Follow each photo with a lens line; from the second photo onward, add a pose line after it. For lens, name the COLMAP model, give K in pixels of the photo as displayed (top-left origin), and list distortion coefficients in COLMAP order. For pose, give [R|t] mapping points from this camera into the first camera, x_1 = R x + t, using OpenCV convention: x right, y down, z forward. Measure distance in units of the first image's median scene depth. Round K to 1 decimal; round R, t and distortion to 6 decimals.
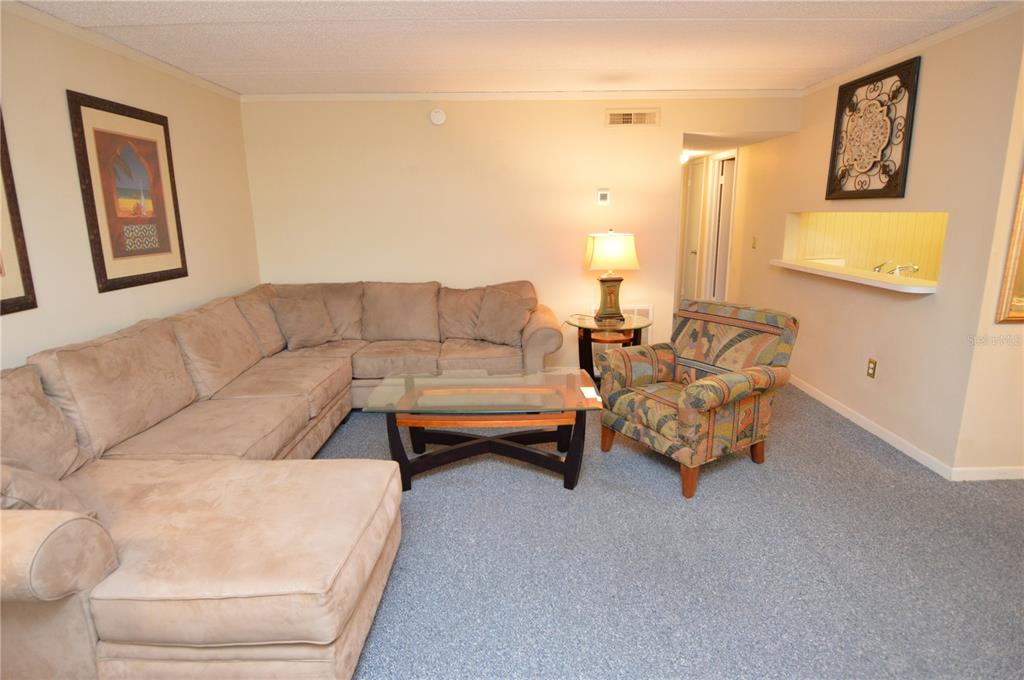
lens RADIAL K [[543.9, 0, 526.6], [0, 543.9, 335.5], [0, 0, 1]] dist [0.022680, -0.030043]
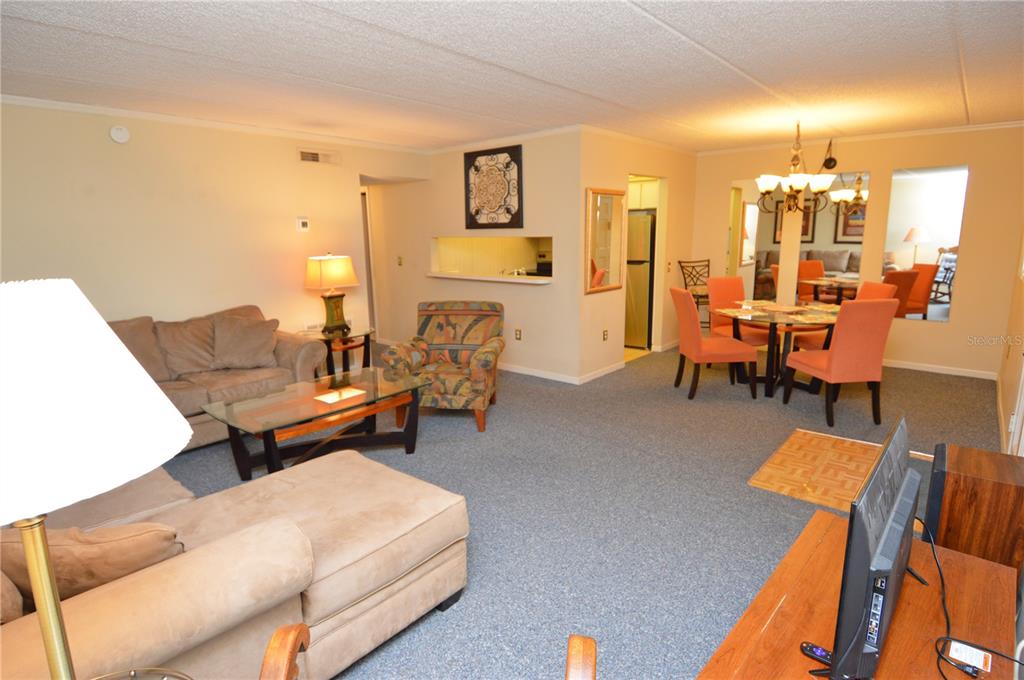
lens RADIAL K [[534.0, 0, 517.3], [0, 534.0, 341.8], [0, 0, 1]] dist [0.031191, -0.038421]
pose [[0.654428, -0.150731, 0.740948, -0.566226], [0.174853, 0.983536, 0.045645, 0.009681], [-0.735629, 0.099686, 0.670010, -0.041367]]
